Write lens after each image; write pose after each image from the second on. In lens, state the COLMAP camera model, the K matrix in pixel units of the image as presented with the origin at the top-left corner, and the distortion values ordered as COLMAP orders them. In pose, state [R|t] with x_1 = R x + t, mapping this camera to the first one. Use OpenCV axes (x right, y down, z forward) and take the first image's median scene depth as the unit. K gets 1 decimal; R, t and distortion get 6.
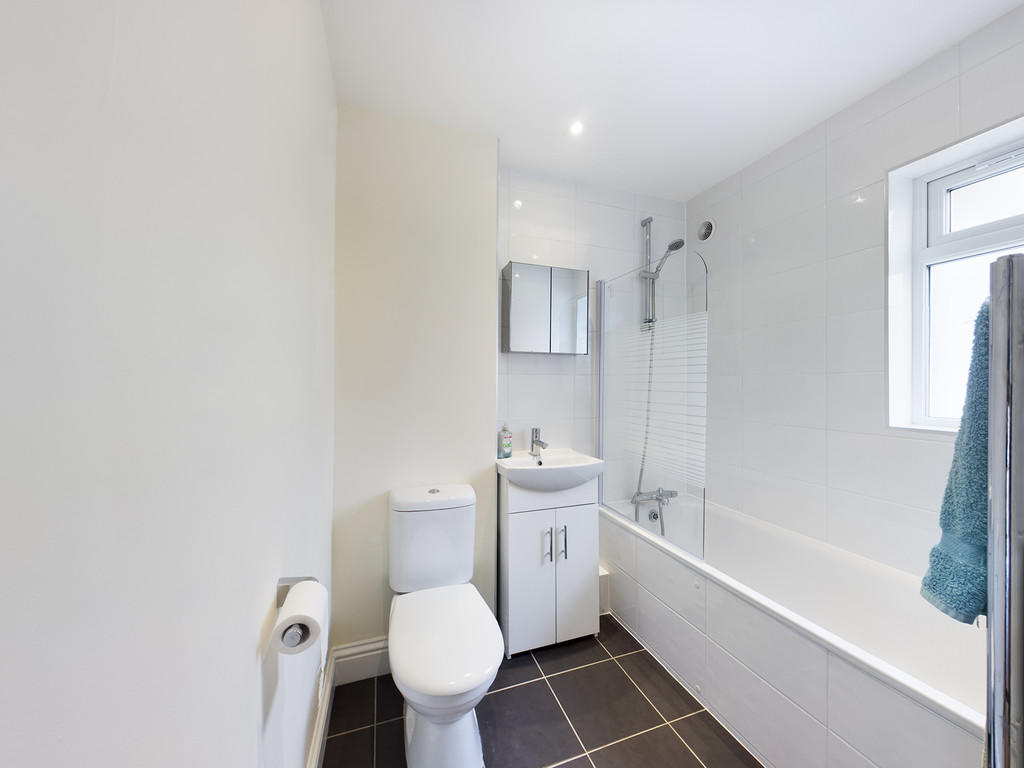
lens RADIAL K [[374.7, 0, 507.2], [0, 374.7, 384.0], [0, 0, 1]] dist [0.000280, 0.000163]
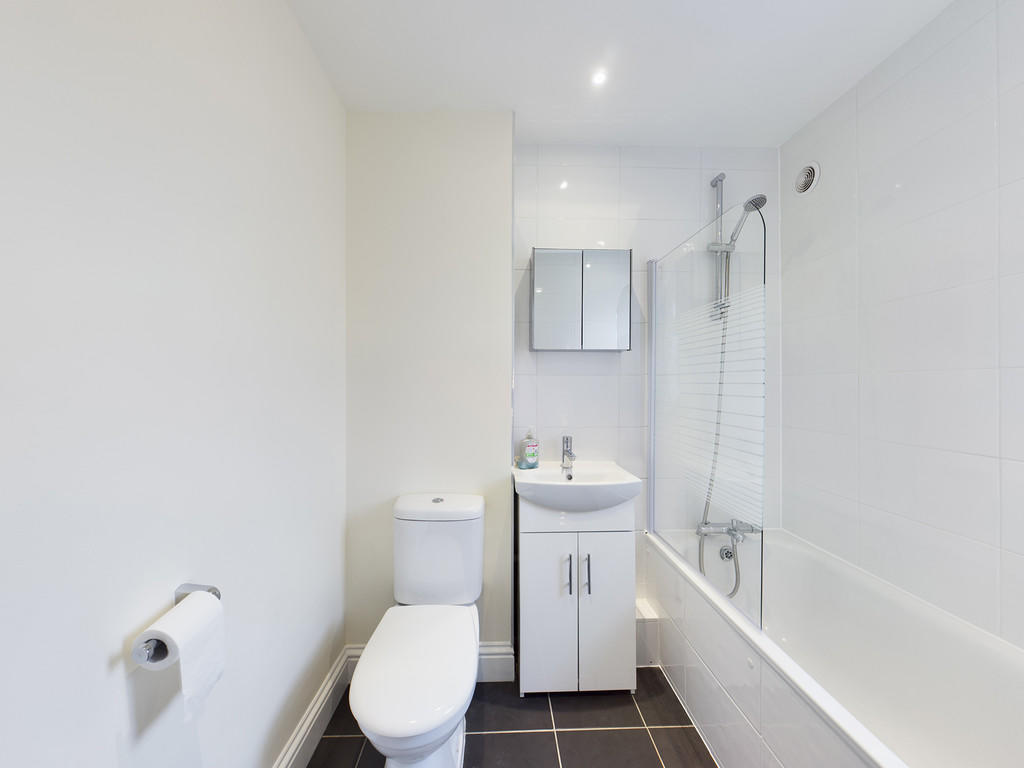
lens RADIAL K [[374.7, 0, 512.5], [0, 374.7, 385.9], [0, 0, 1]] dist [0.000280, 0.000163]
pose [[0.954902, -0.001595, -0.296917, 0.222457], [0.002218, 0.999996, 0.001764, -0.002017], [0.296913, -0.002344, 0.954902, 0.134098]]
